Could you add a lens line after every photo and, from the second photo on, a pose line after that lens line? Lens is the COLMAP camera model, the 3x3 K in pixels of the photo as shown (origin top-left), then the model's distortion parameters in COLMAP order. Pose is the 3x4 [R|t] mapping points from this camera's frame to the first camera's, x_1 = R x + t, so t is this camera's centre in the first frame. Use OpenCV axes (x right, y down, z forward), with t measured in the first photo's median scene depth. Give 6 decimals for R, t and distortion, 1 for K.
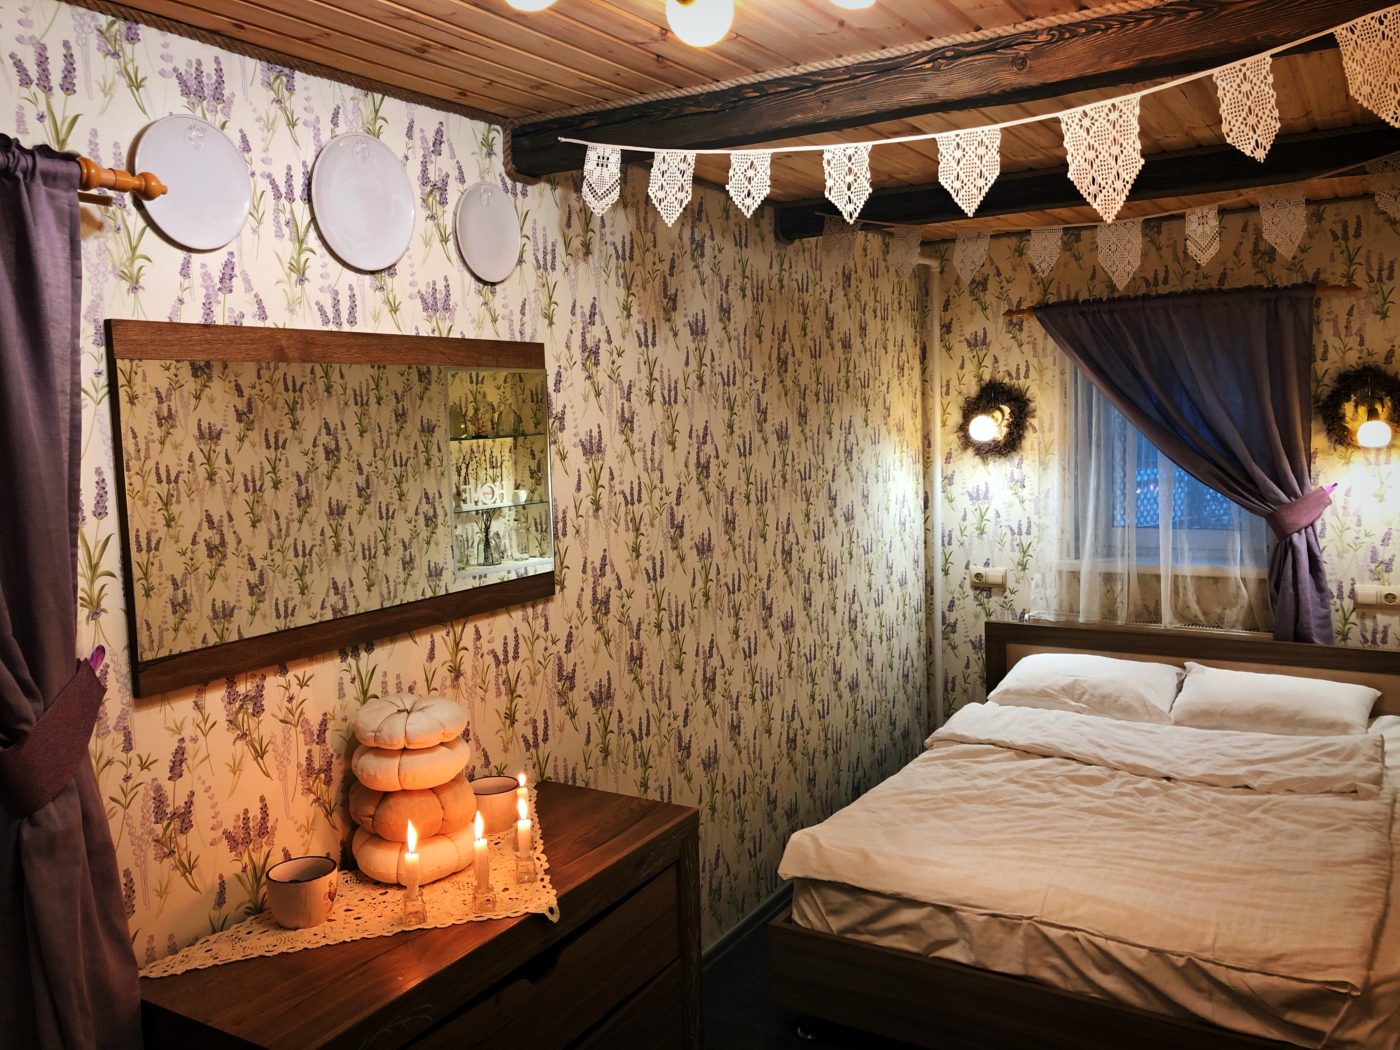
lens RADIAL K [[1143.3, 0, 716.6], [0, 1143.3, 517.3], [0, 0, 1]] dist [0.026304, -0.039532]
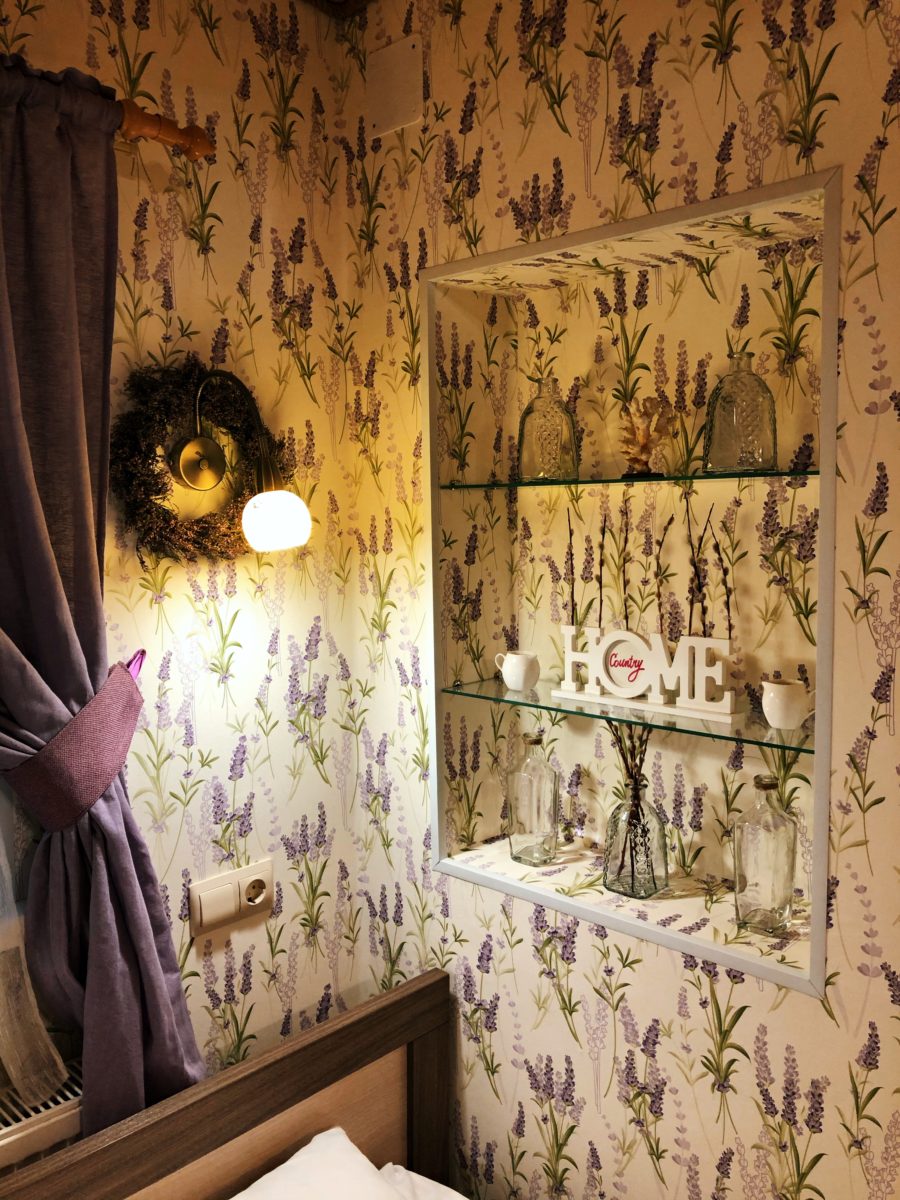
lens RADIAL K [[980.0, 0, 446.3], [0, 980.0, 592.8], [0, 0, 1]] dist [0.026304, -0.039532]
pose [[0.222285, -0.052205, 0.973583, 0.236854], [0.123526, 0.992027, 0.024991, -0.045722], [-0.967125, 0.114708, 0.226962, 0.832868]]
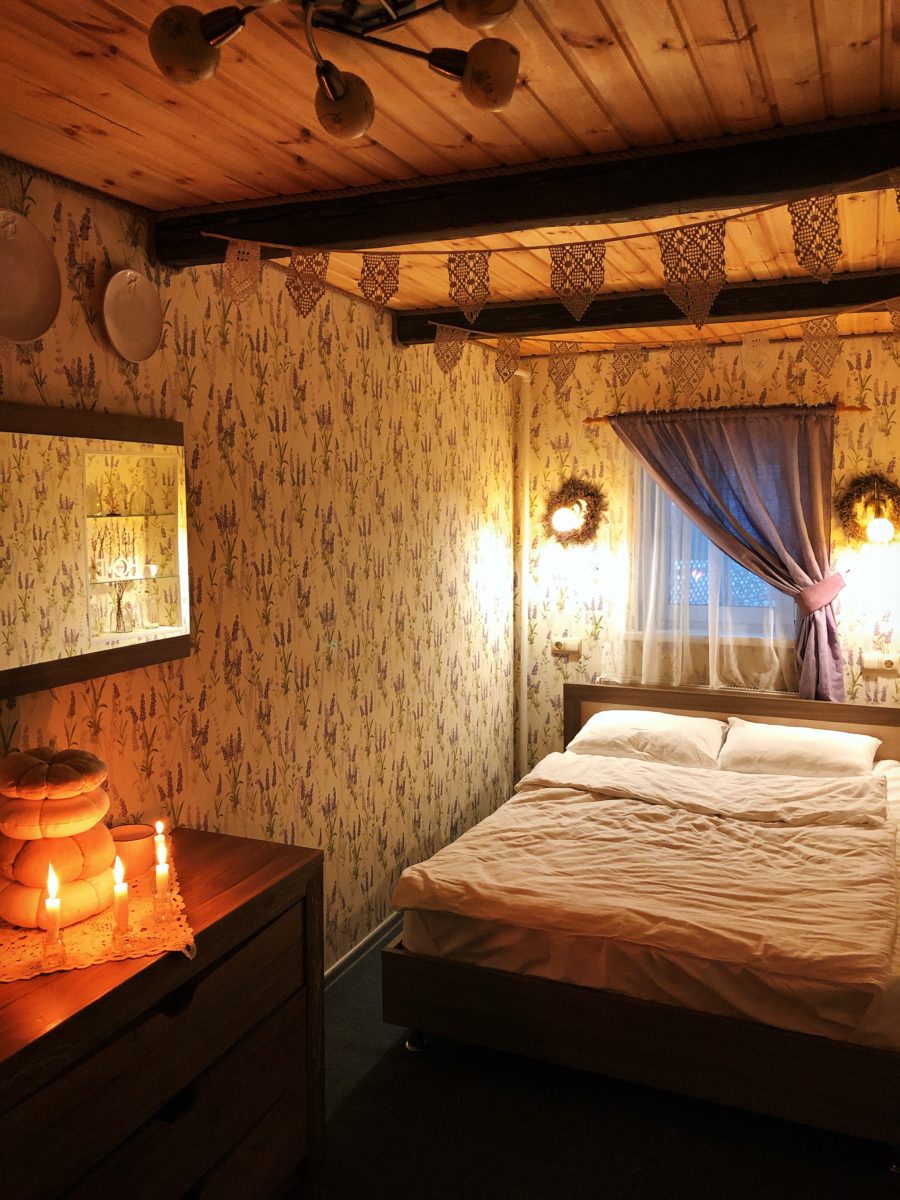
lens RADIAL K [[980.0, 0, 463.7], [0, 980.0, 601.2], [0, 0, 1]] dist [0.026304, -0.039532]
pose [[0.989836, 0.012534, 0.141661, -0.011244], [-0.013065, 0.999911, 0.002815, 0.006054], [-0.141613, -0.004638, 0.989911, 0.026938]]
